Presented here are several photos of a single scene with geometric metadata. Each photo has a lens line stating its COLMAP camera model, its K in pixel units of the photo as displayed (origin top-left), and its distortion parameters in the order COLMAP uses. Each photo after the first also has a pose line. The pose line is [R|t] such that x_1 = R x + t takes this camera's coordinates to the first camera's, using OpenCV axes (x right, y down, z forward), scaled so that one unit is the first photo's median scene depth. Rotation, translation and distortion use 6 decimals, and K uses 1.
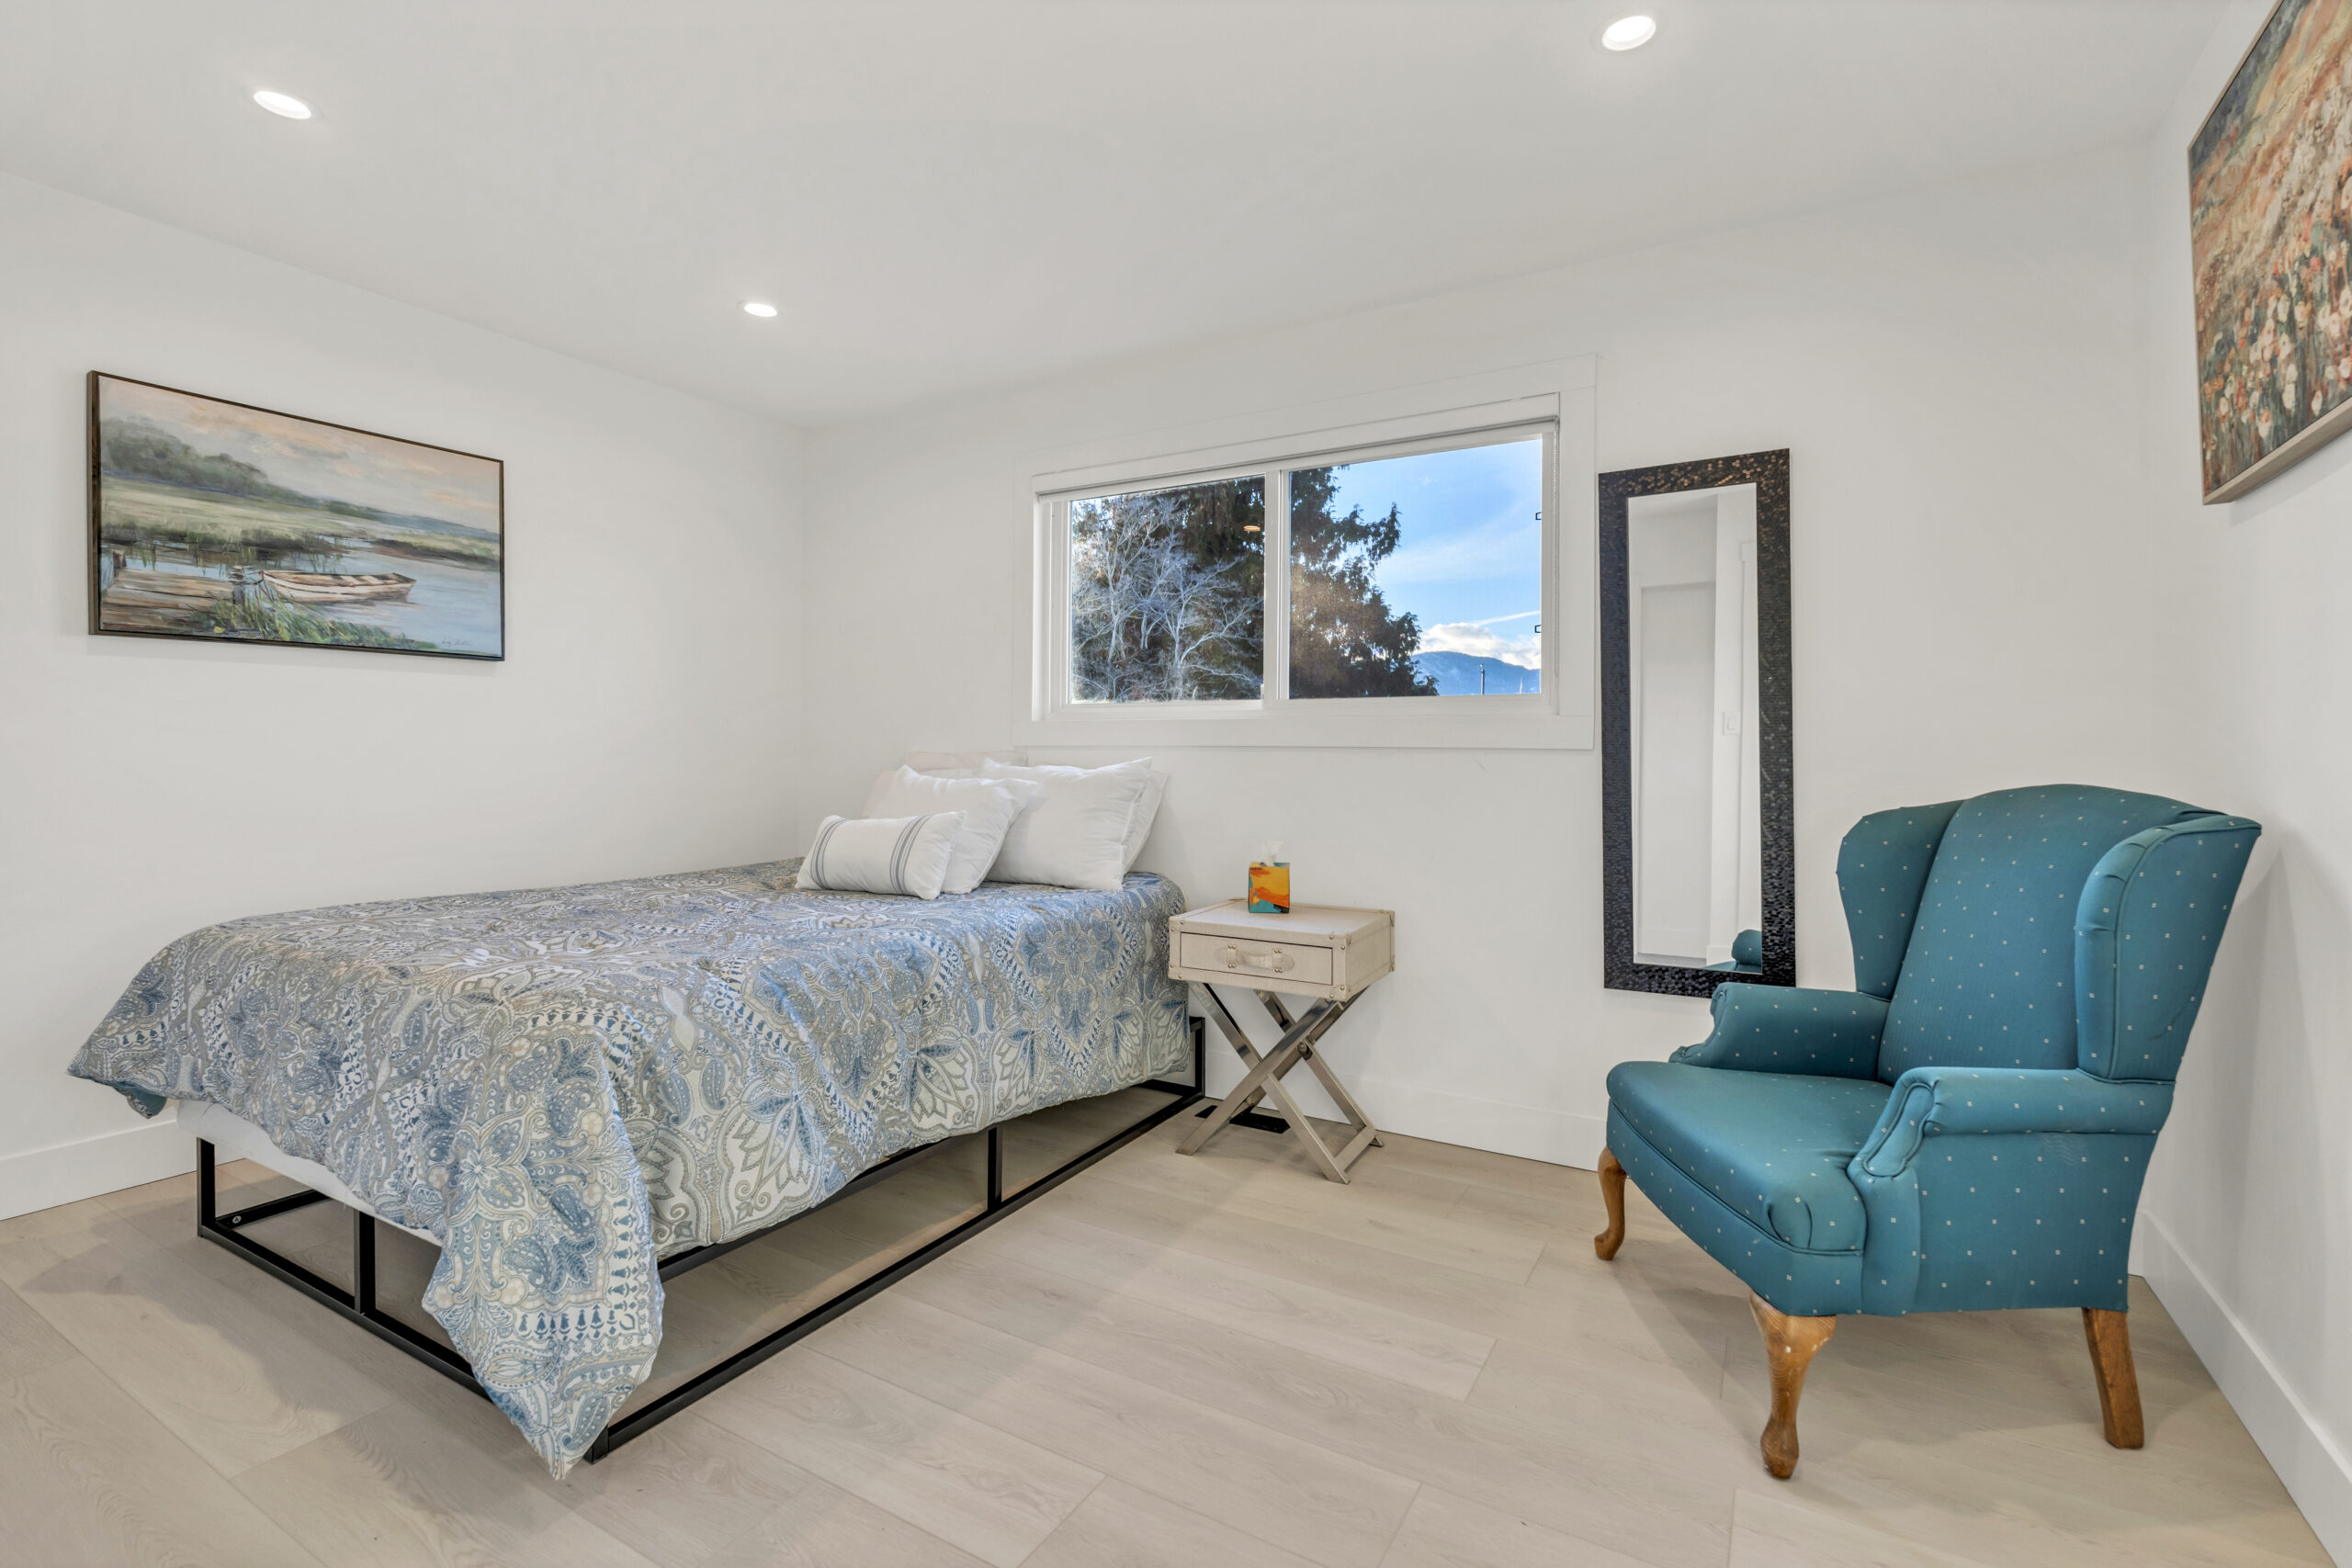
lens RADIAL K [[1031.2, 0, 1196.3], [0, 1031.2, 766.4], [0, 0, 1]] dist [-0.008872, -0.000335]
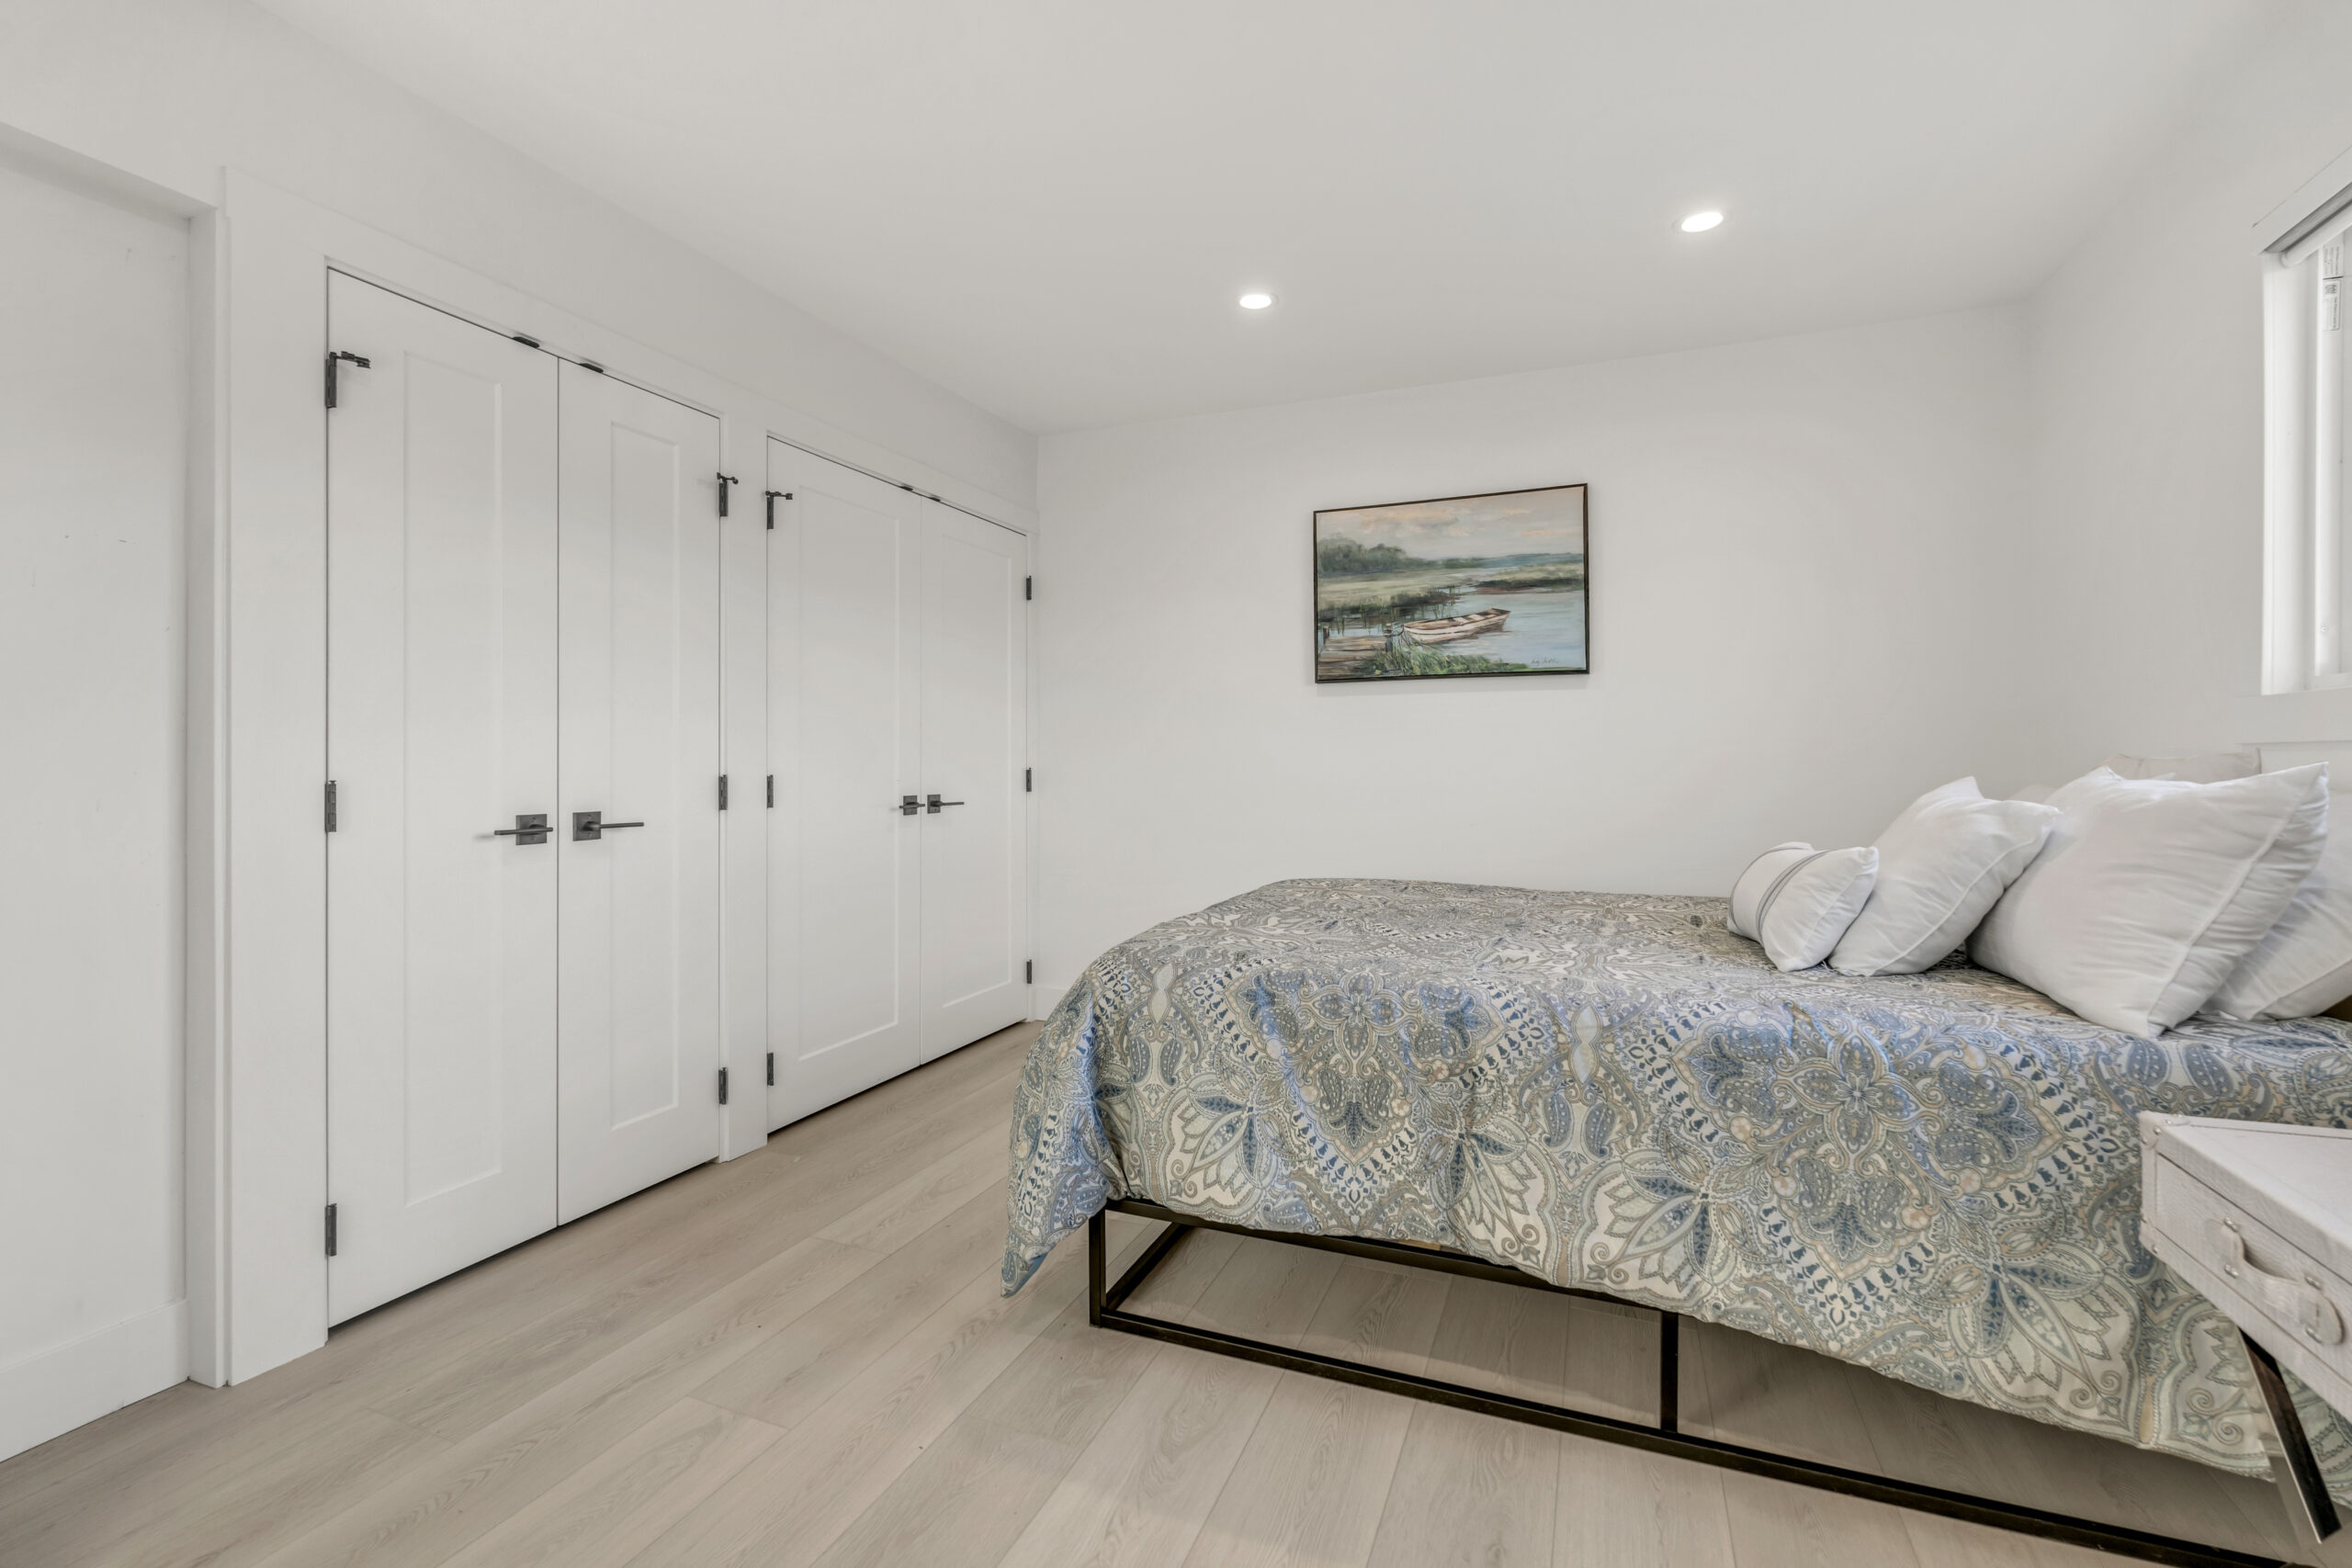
lens RADIAL K [[1031.2, 0, 1184.7], [0, 1031.2, 776.6], [0, 0, 1]] dist [-0.008872, -0.000335]
pose [[0.135805, 0.010647, -0.990678, 0.392513], [-0.012475, 0.999881, 0.009036, -0.001354], [0.990657, 0.011132, 0.135922, 0.553646]]
